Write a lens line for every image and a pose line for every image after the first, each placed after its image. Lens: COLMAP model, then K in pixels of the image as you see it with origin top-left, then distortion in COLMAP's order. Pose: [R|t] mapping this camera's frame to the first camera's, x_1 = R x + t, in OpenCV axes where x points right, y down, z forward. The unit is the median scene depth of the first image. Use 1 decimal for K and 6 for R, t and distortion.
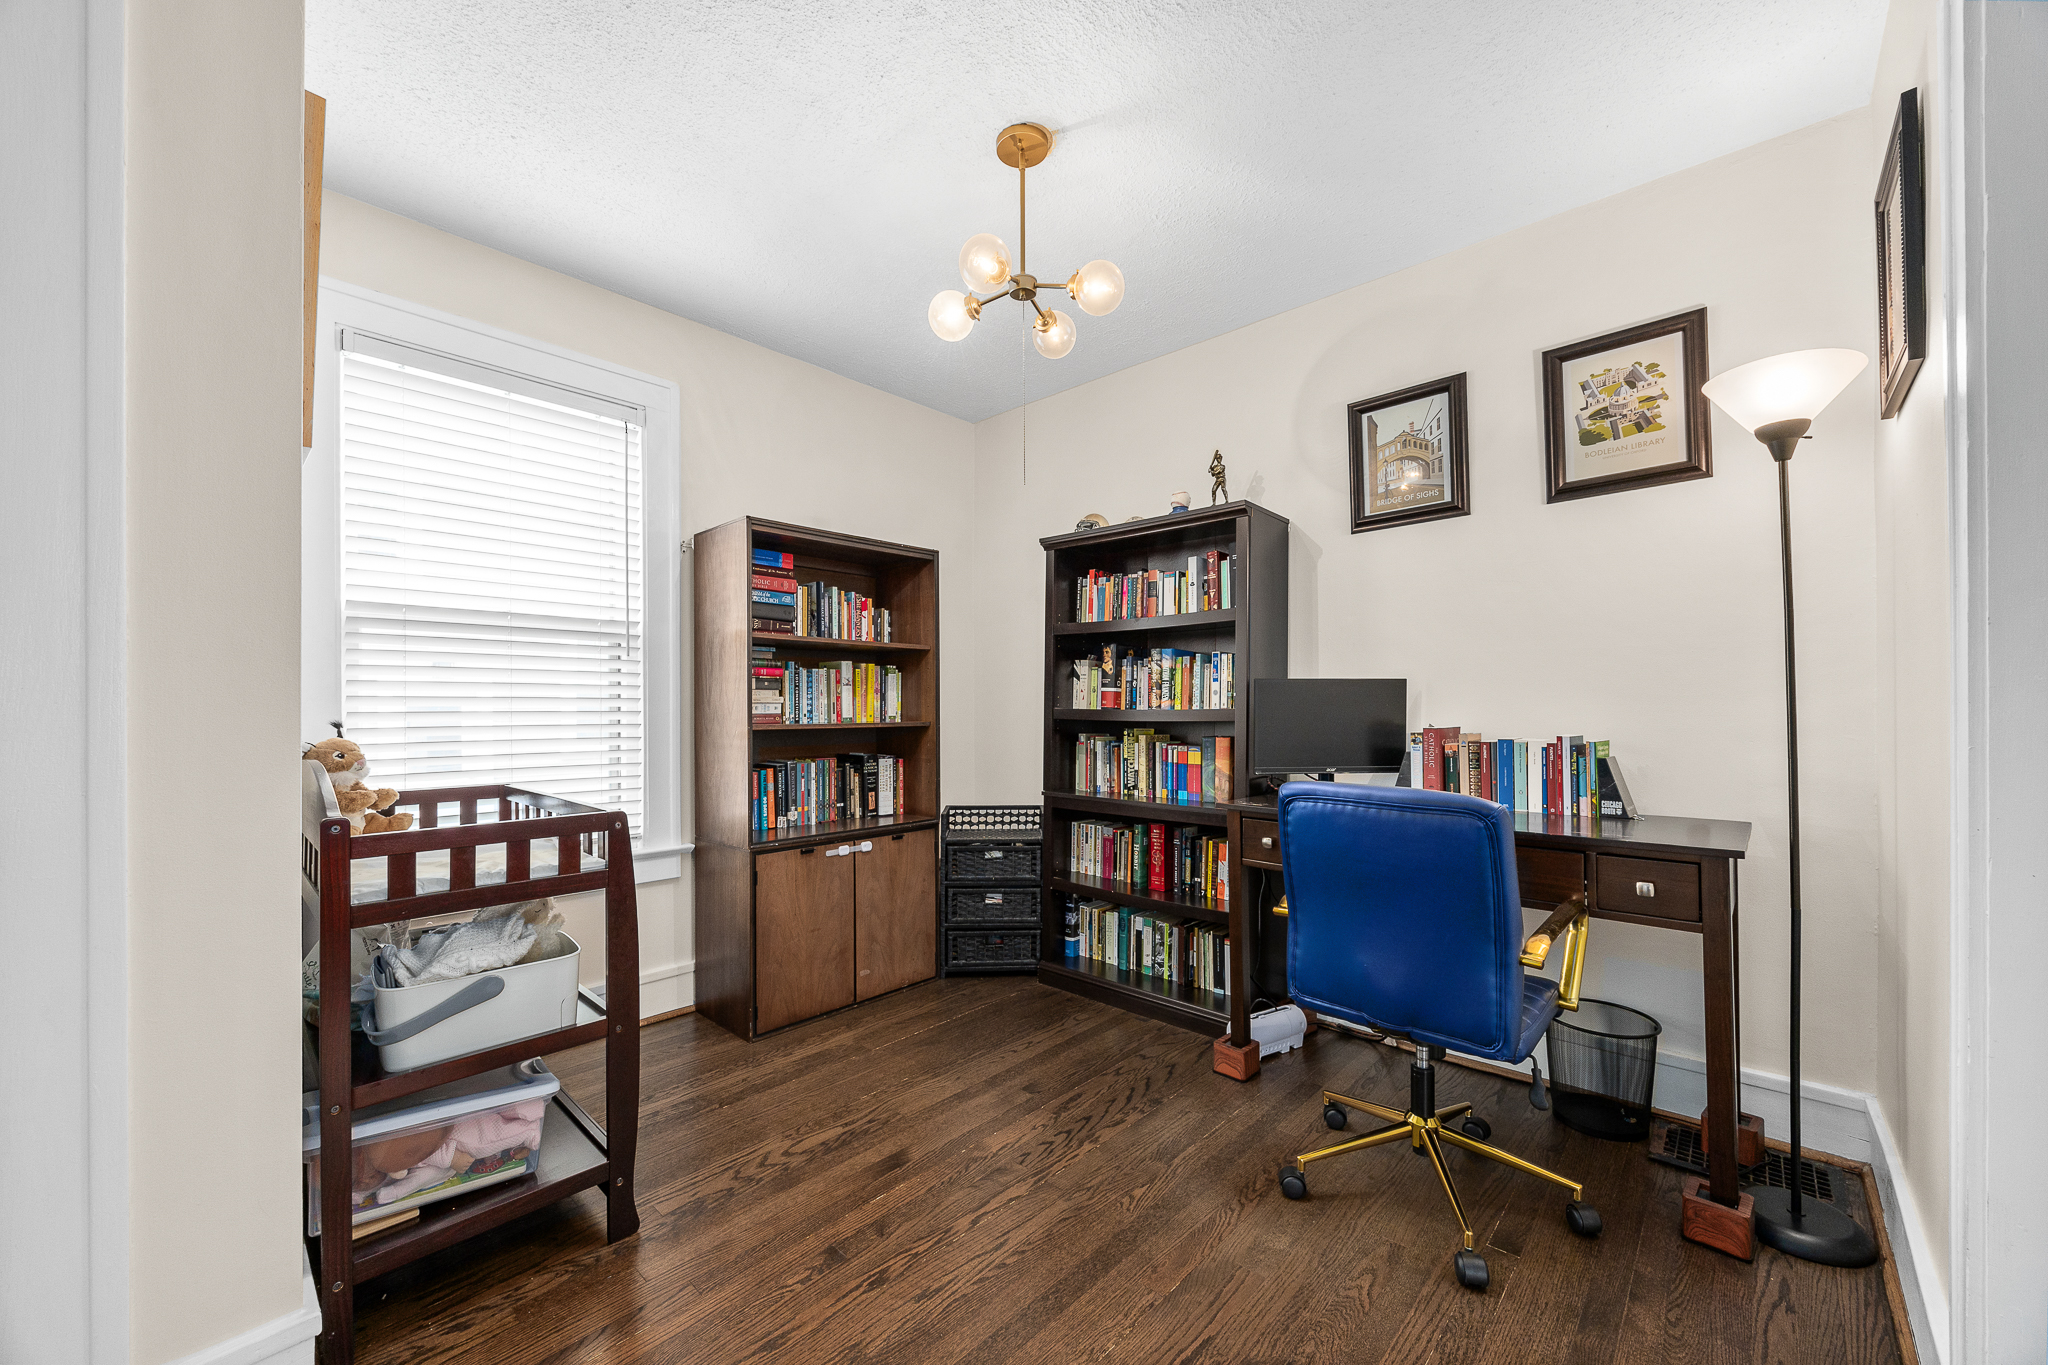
lens RADIAL K [[780.7, 0, 1029.3], [0, 780.7, 706.1], [0, 0, 1]] dist [-0.001208, 0.000024]
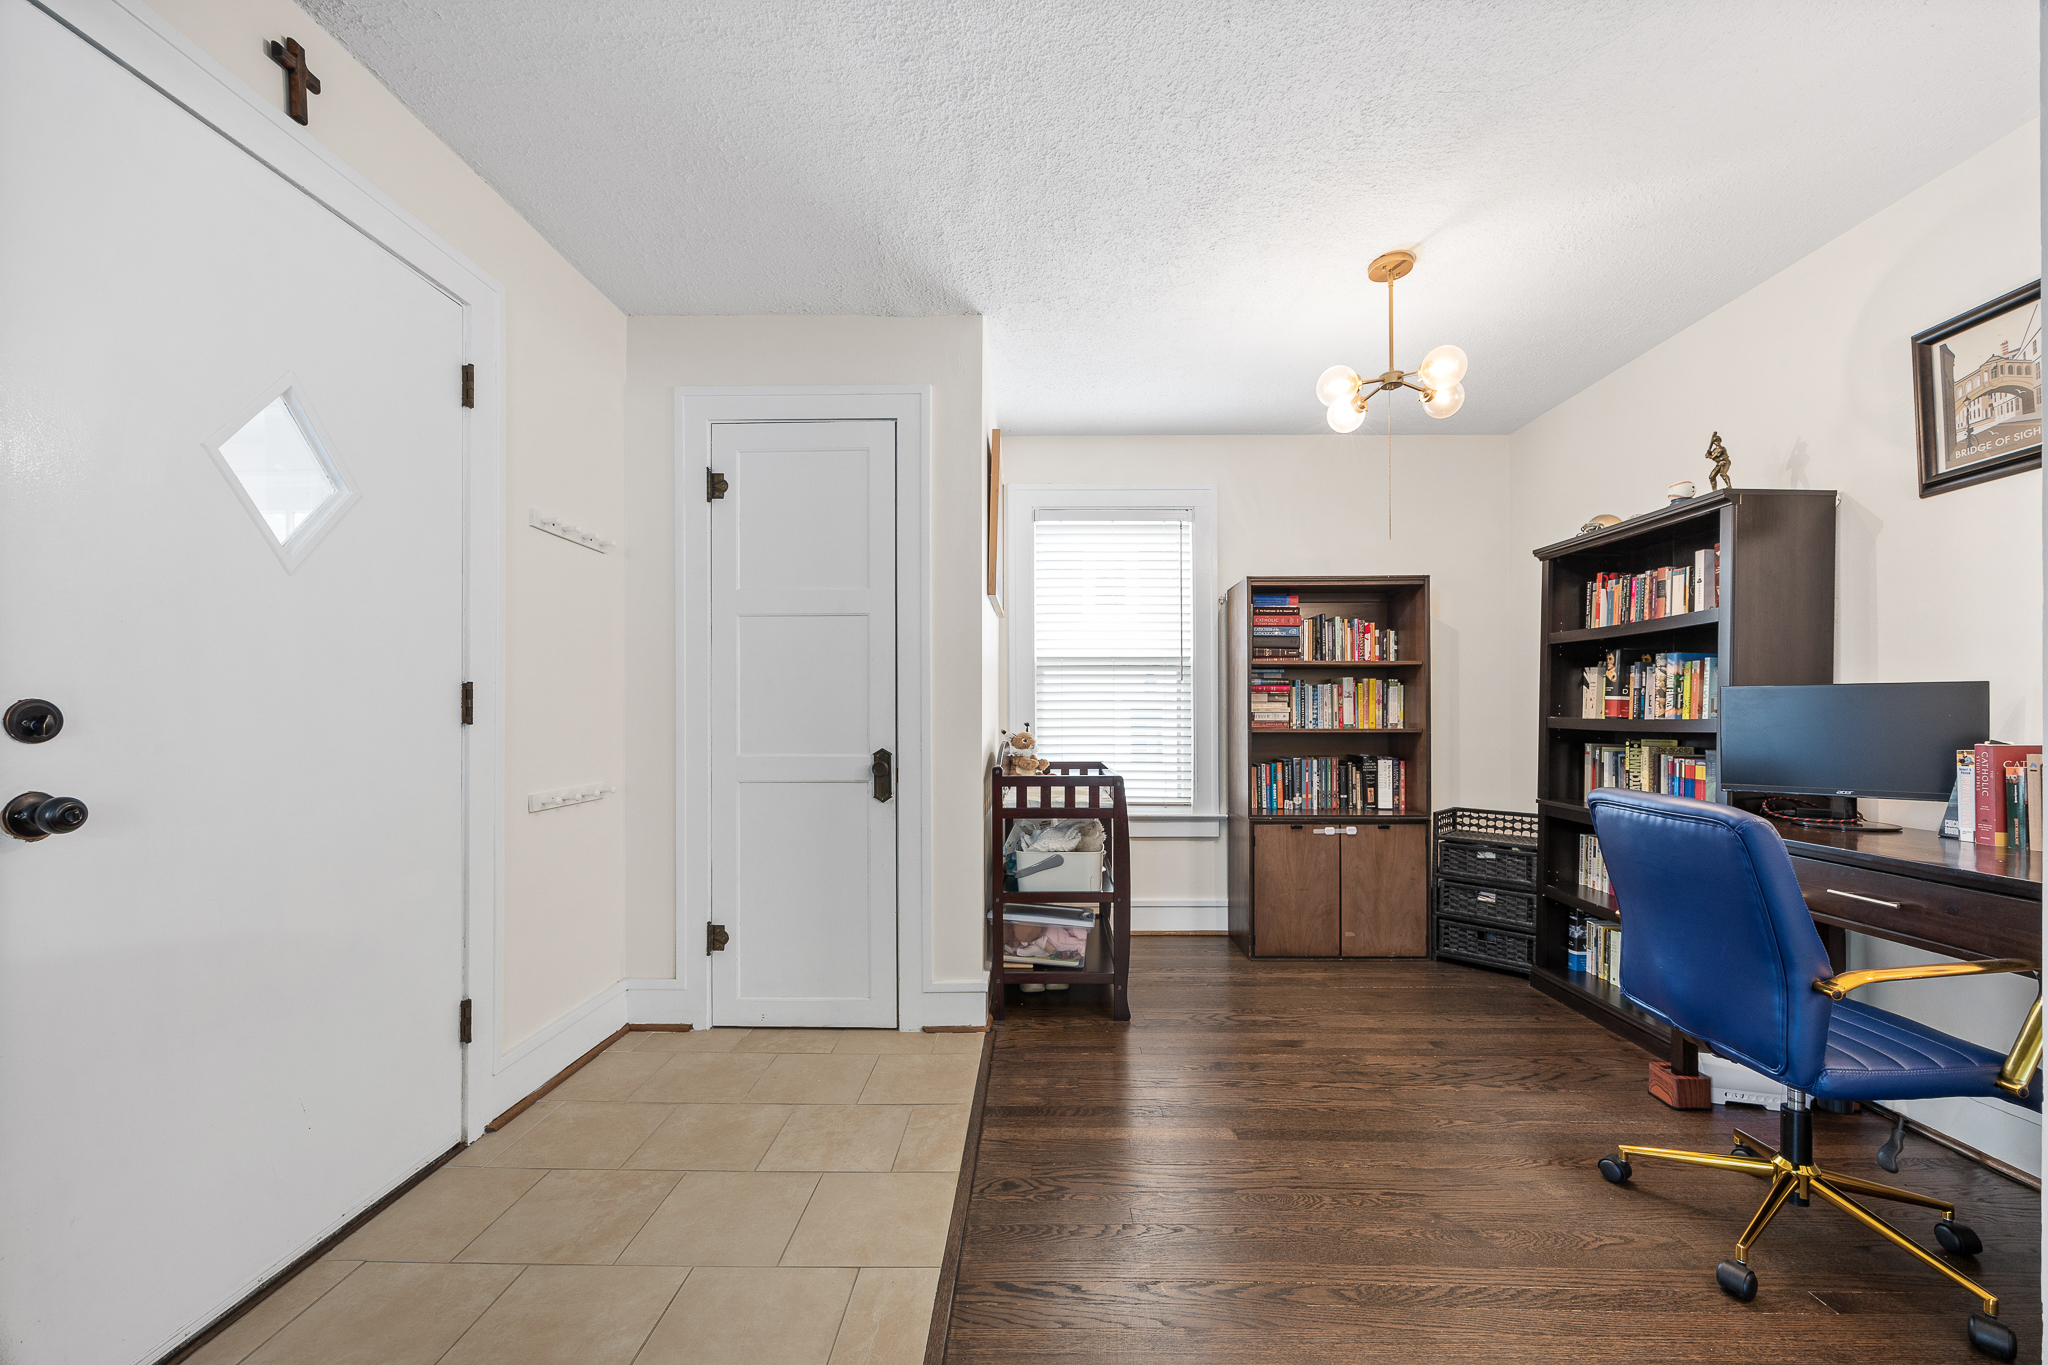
lens RADIAL K [[805.7, 0, 1051.0], [0, 805.7, 714.8], [0, 0, 1]] dist [-0.000046, -0.000011]
pose [[0.676691, 0.002319, -0.736263, 0.386889], [0.000389, 0.999994, 0.003506, -0.004533], [0.736267, -0.002659, 0.676686, -0.184889]]
